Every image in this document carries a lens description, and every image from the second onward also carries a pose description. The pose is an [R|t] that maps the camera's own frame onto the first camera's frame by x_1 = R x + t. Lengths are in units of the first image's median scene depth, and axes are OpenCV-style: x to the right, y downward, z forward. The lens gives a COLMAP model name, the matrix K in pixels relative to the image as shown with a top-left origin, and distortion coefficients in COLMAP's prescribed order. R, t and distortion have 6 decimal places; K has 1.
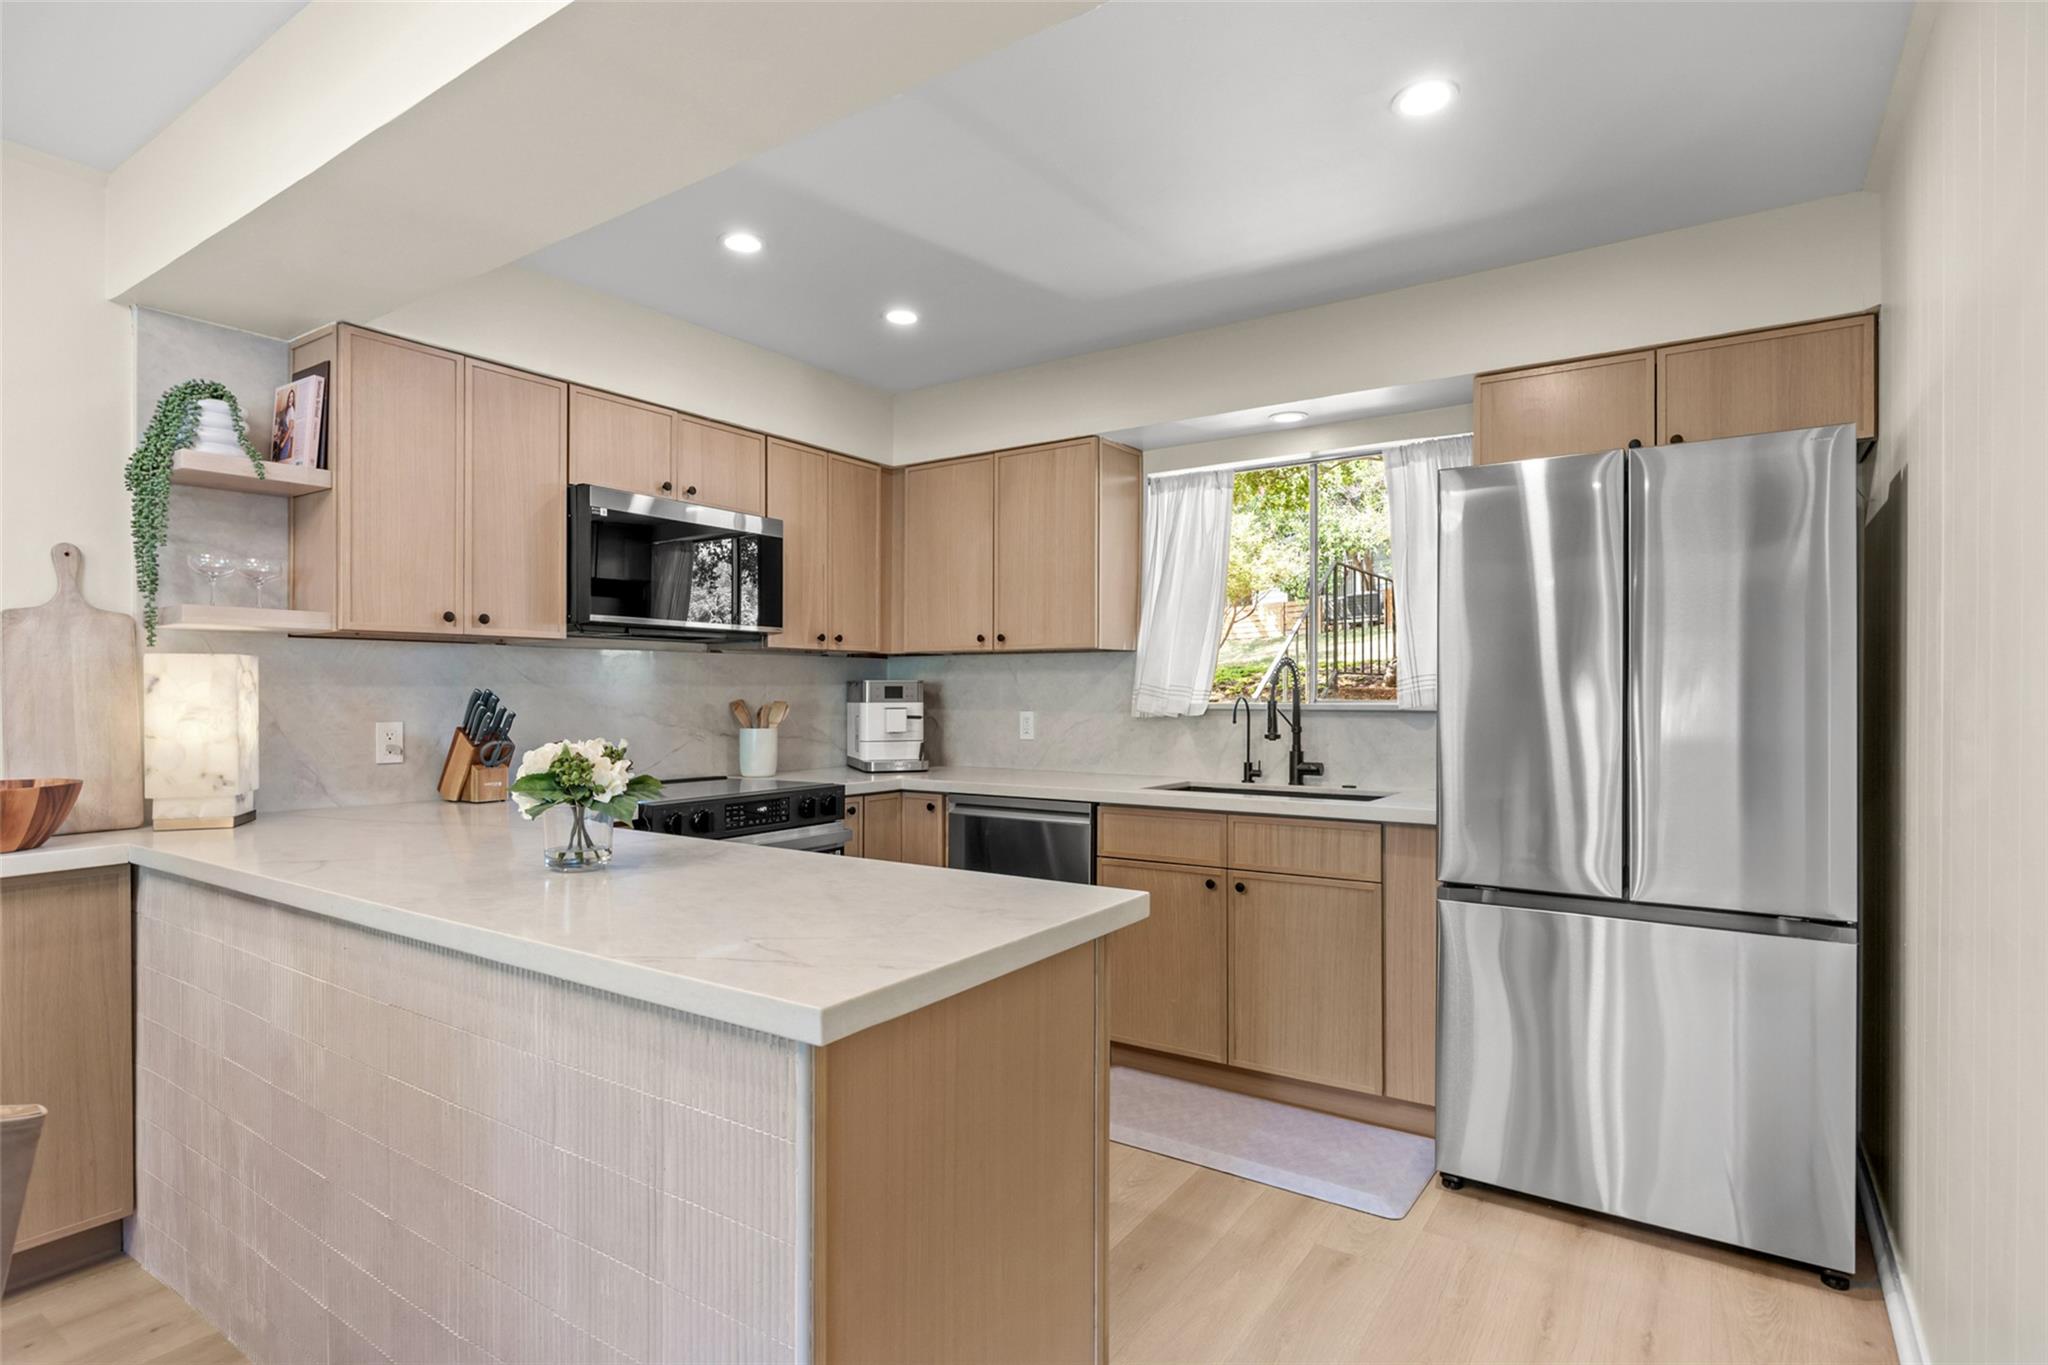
lens RADIAL K [[1014.8, 0, 1016.7], [0, 1014.8, 686.0], [0, 0, 1]] dist [-0.006941, -0.000711]
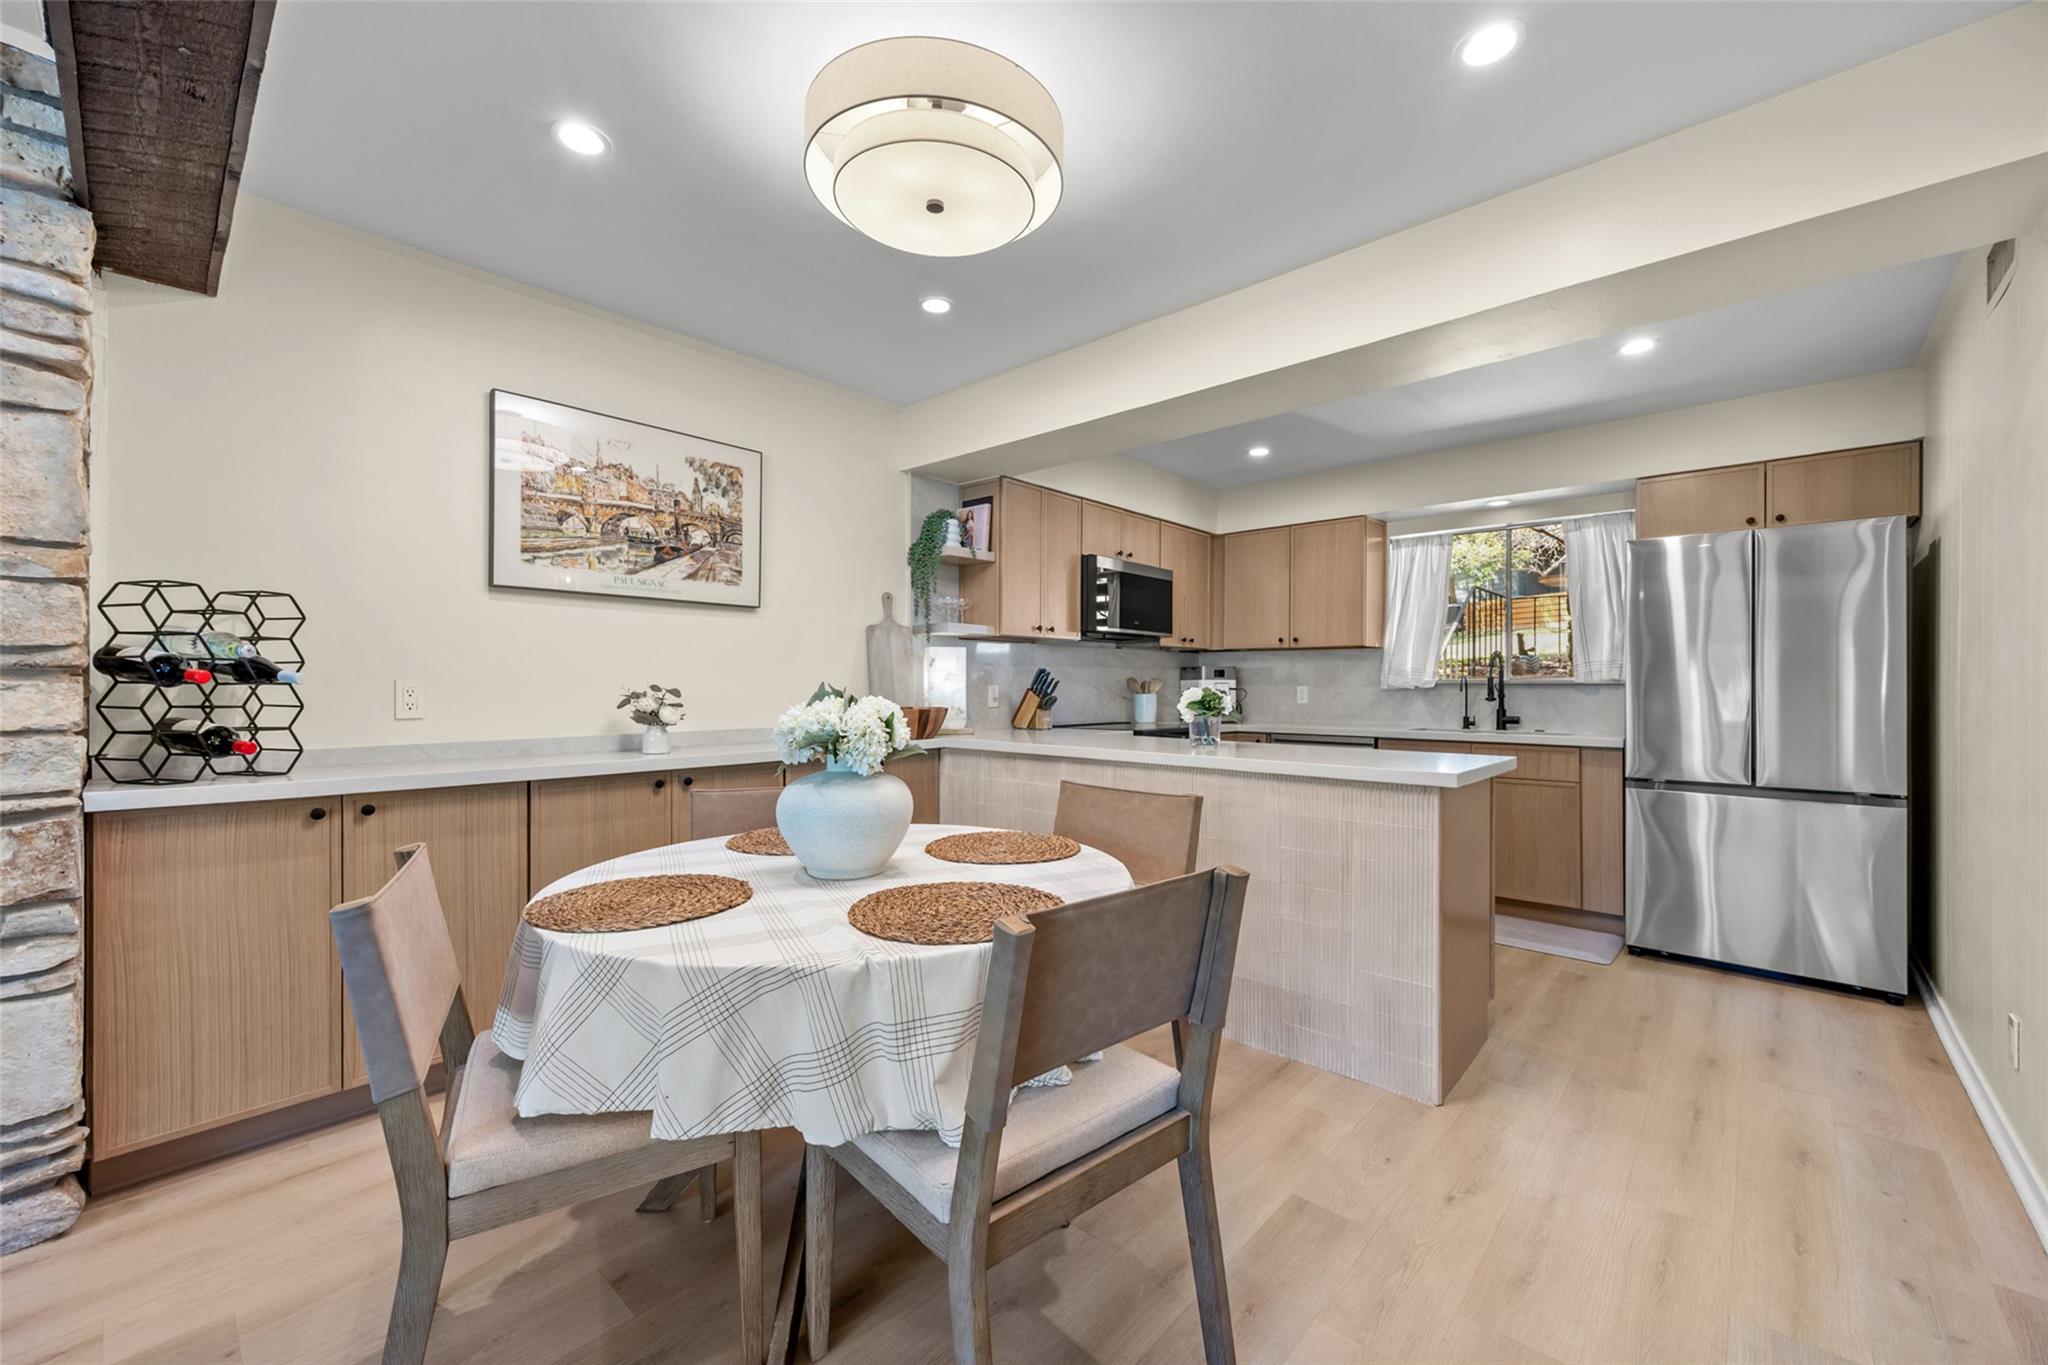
lens RADIAL K [[785.0, 0, 1025.6], [0, 785.0, 676.2], [0, 0, 1]] dist [0.001111, -0.000178]
pose [[0.989084, 0.004593, -0.147279, -0.275748], [-0.005489, 0.999969, -0.005673, 0.021940], [0.147249, 0.006419, 0.989079, -0.330148]]
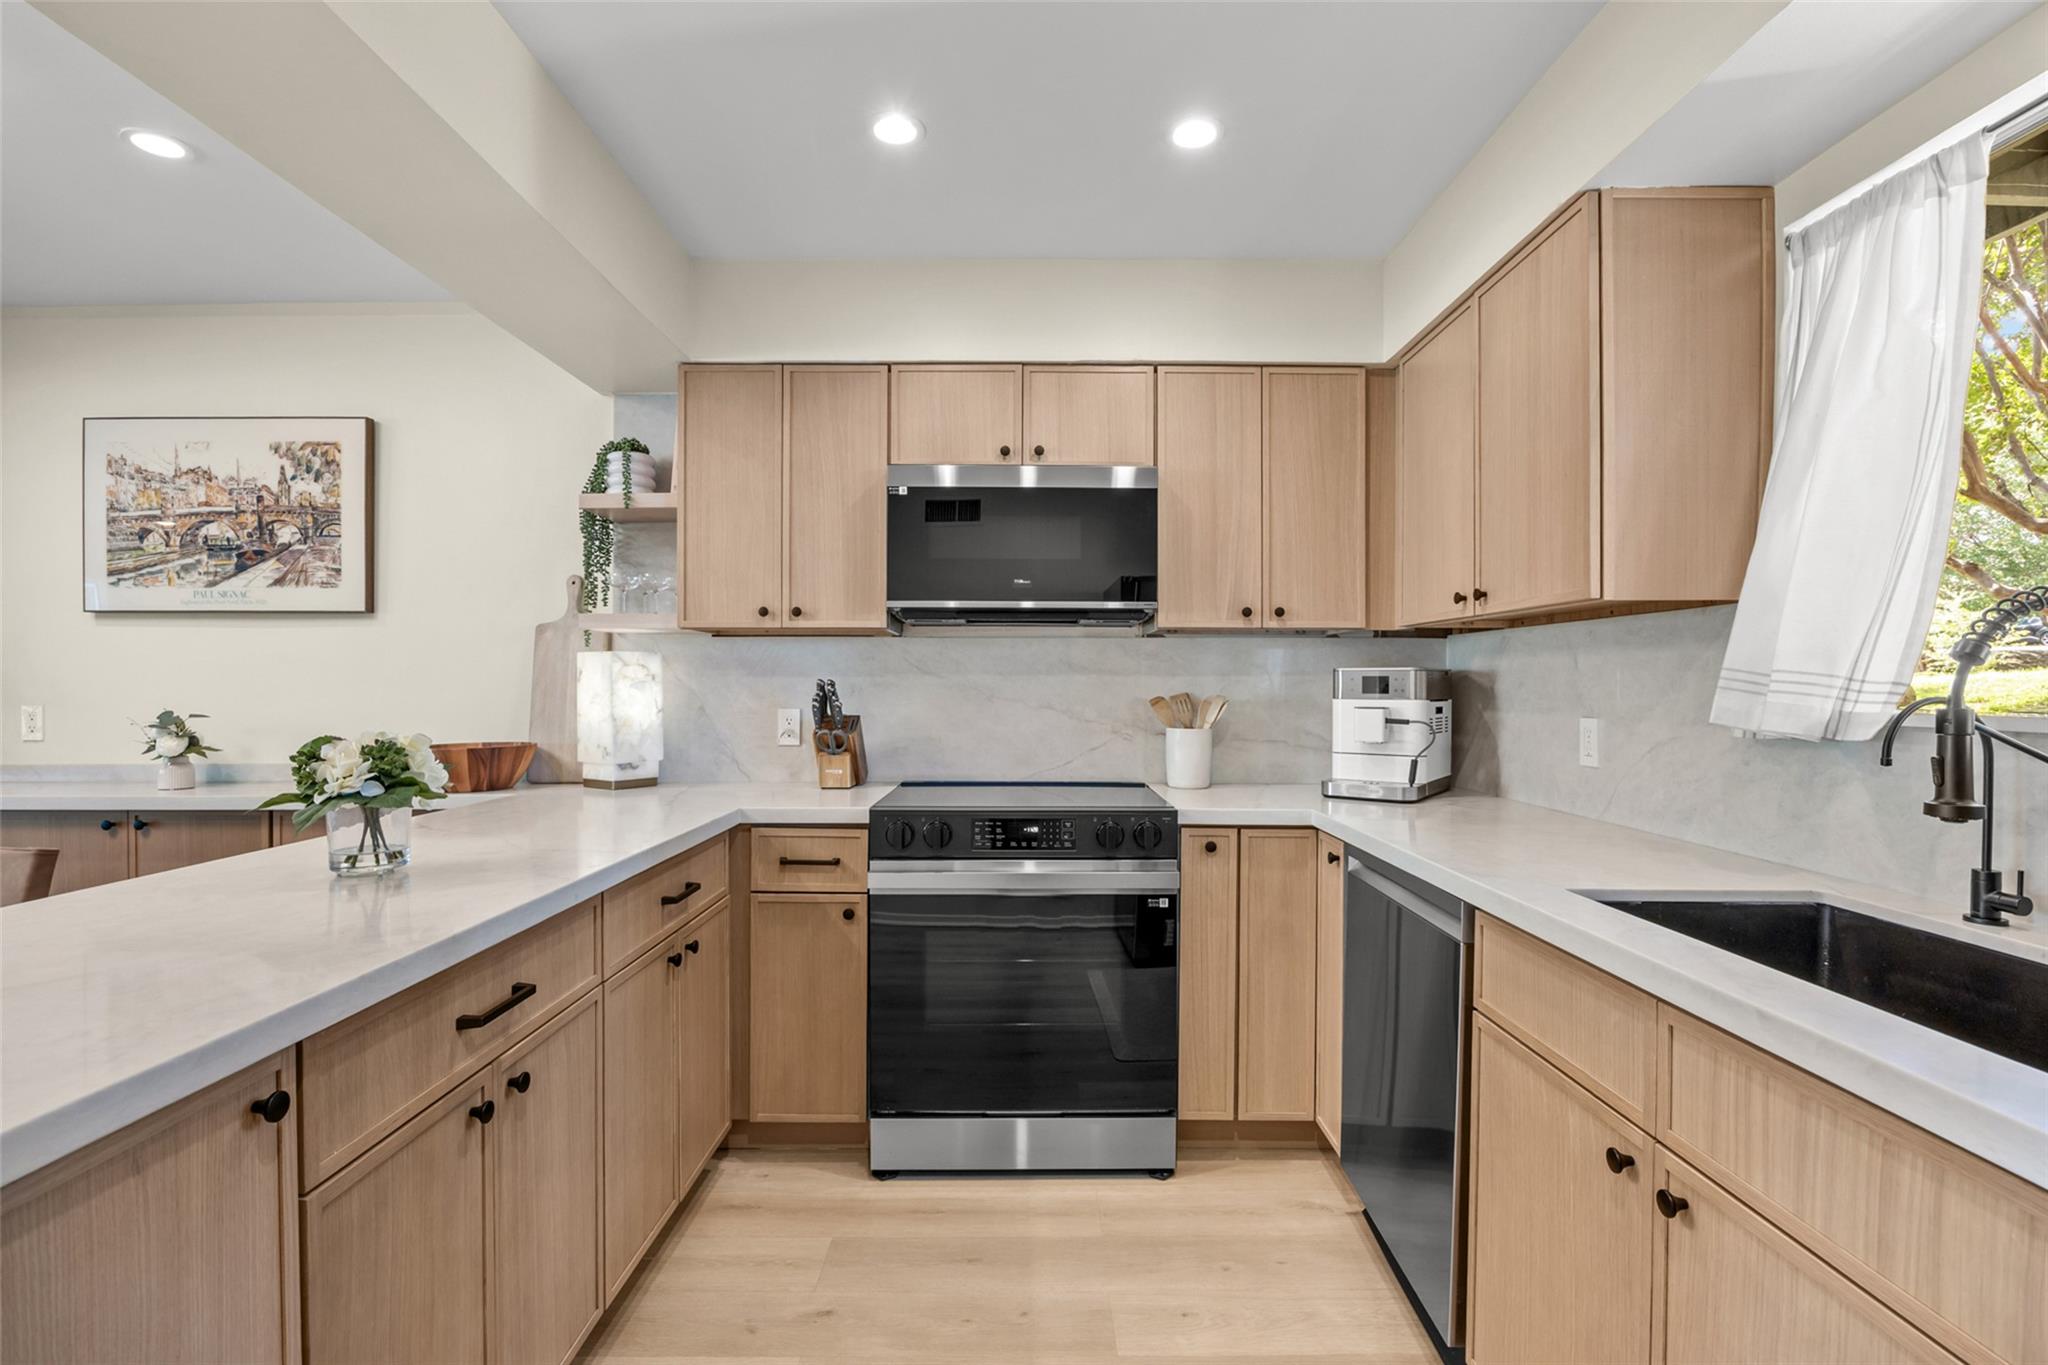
lens RADIAL K [[919.8, 0, 1033.6], [0, 919.8, 676.3], [0, 0, 1]] dist [-0.019681, 0.000467]
pose [[0.573676, -0.004016, -0.819072, 0.295666], [0.001152, 0.999991, -0.004096, 0.003163], [0.819081, 0.001406, 0.573676, 0.504659]]
